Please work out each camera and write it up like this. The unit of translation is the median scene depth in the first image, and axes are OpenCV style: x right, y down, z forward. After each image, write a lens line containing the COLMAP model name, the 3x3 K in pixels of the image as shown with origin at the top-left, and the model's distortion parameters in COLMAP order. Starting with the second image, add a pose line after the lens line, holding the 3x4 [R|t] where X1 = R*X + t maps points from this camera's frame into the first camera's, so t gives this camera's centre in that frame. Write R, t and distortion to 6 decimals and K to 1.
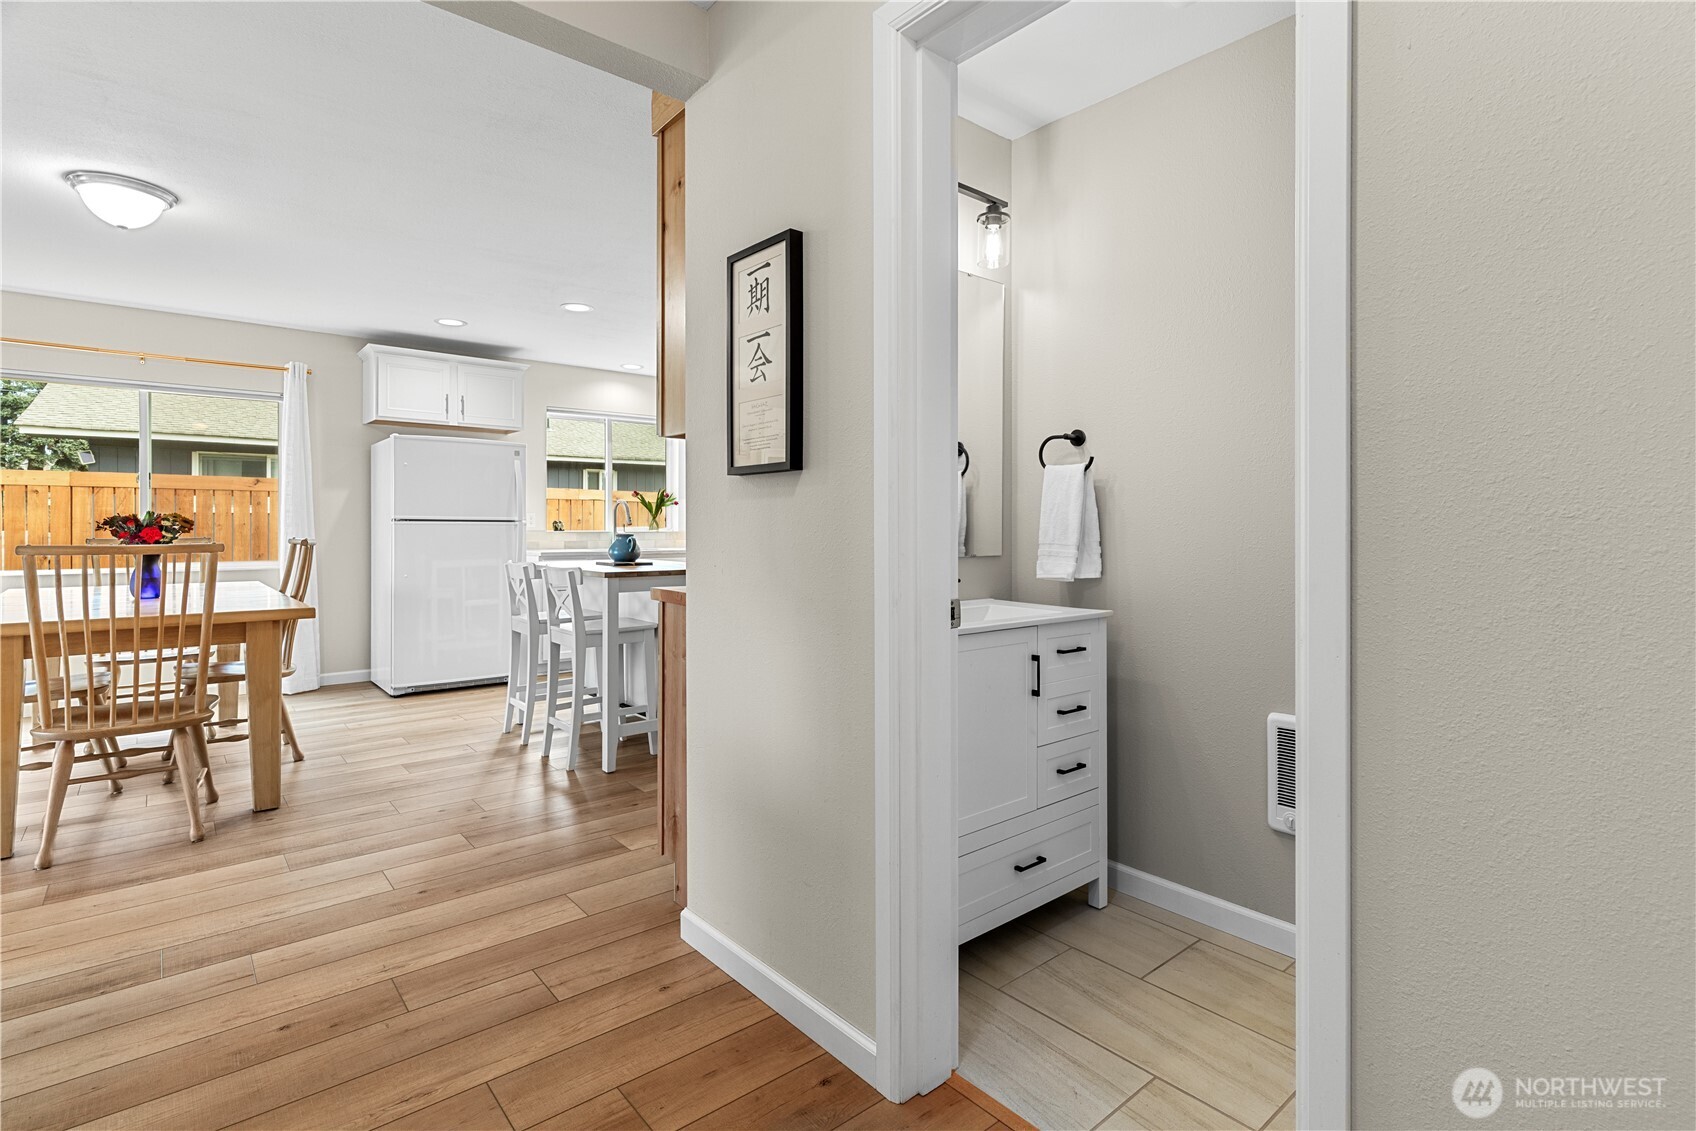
lens RADIAL K [[822.3, 0, 871.6], [0, 822.3, 541.2], [0, 0, 1]] dist [-0.002926, -0.000428]
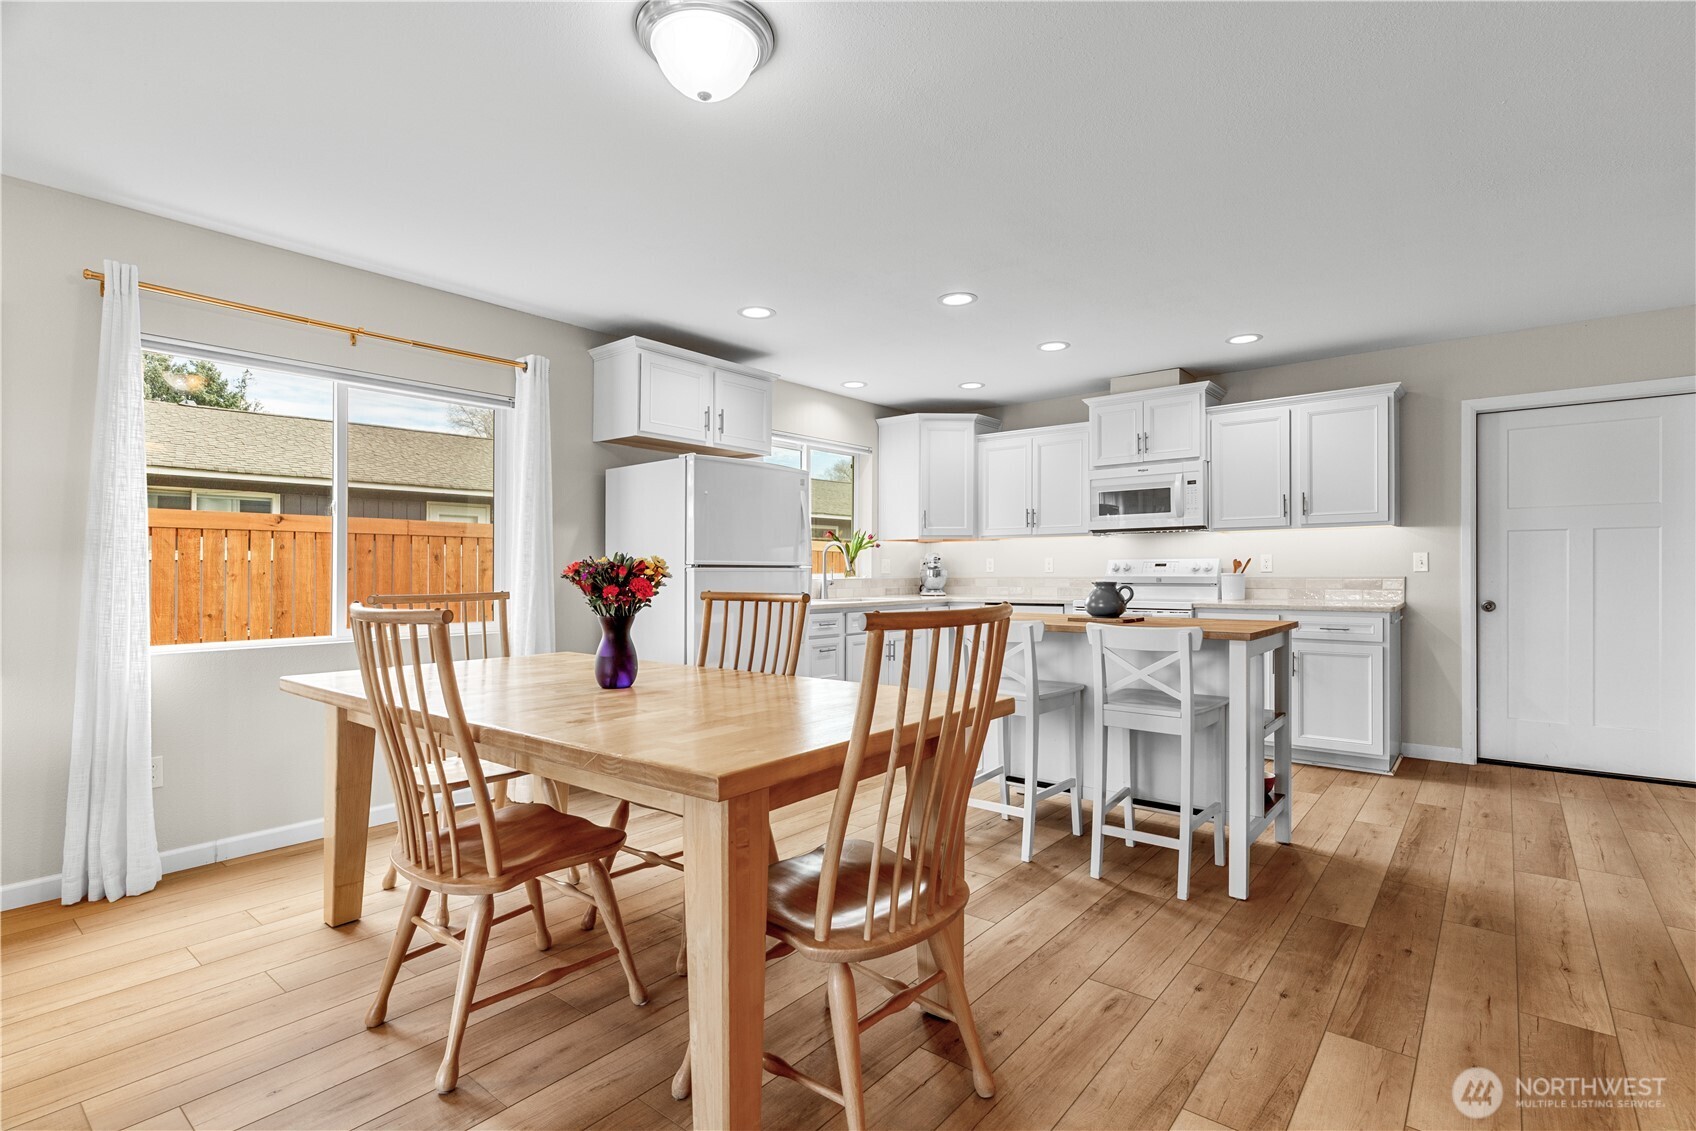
lens RADIAL K [[808.2, 0, 853.7], [0, 808.2, 580.9], [0, 0, 1]] dist [0.003814, 0.000953]
pose [[0.985738, -0.009149, 0.168038, -0.542960], [0.010192, 0.999934, -0.005342, -0.006088], [-0.167978, 0.006979, 0.985766, 0.225734]]
